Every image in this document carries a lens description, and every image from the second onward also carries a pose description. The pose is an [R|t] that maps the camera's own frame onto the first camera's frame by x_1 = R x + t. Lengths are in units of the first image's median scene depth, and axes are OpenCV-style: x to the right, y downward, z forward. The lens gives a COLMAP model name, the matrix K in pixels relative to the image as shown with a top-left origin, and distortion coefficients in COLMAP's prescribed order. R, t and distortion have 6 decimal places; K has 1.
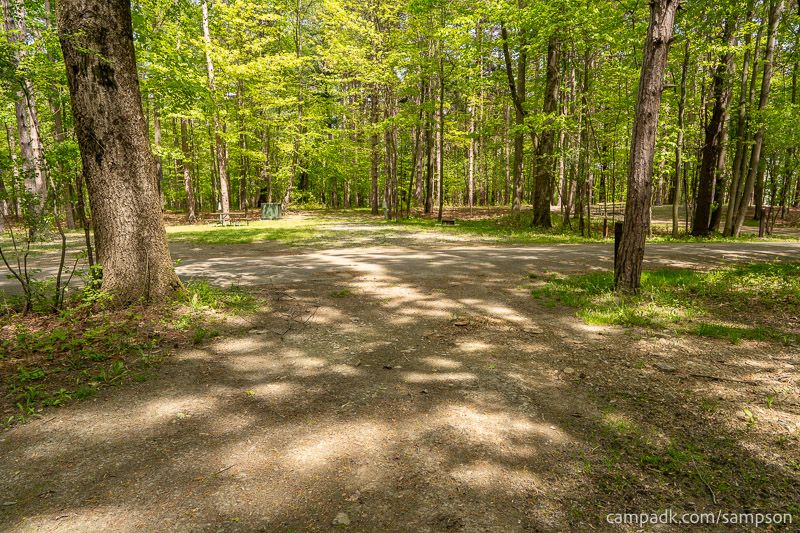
lens RADIAL K [[522.1, 0, 400.0], [0, 522.1, 266.5], [0, 0, 1]] dist [0.002850, 0.000228]
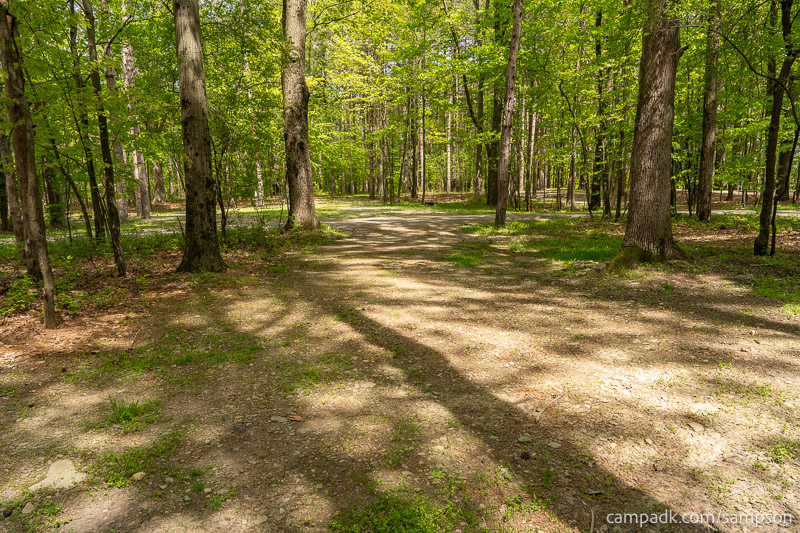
lens RADIAL K [[522.1, 0, 400.0], [0, 522.1, 266.5], [0, 0, 1]] dist [0.002850, 0.000228]
pose [[0.999534, -0.011960, 0.028098, -0.017624], [0.011266, 0.999631, 0.024729, 0.032151], [-0.028383, -0.024401, 0.999299, -0.267067]]
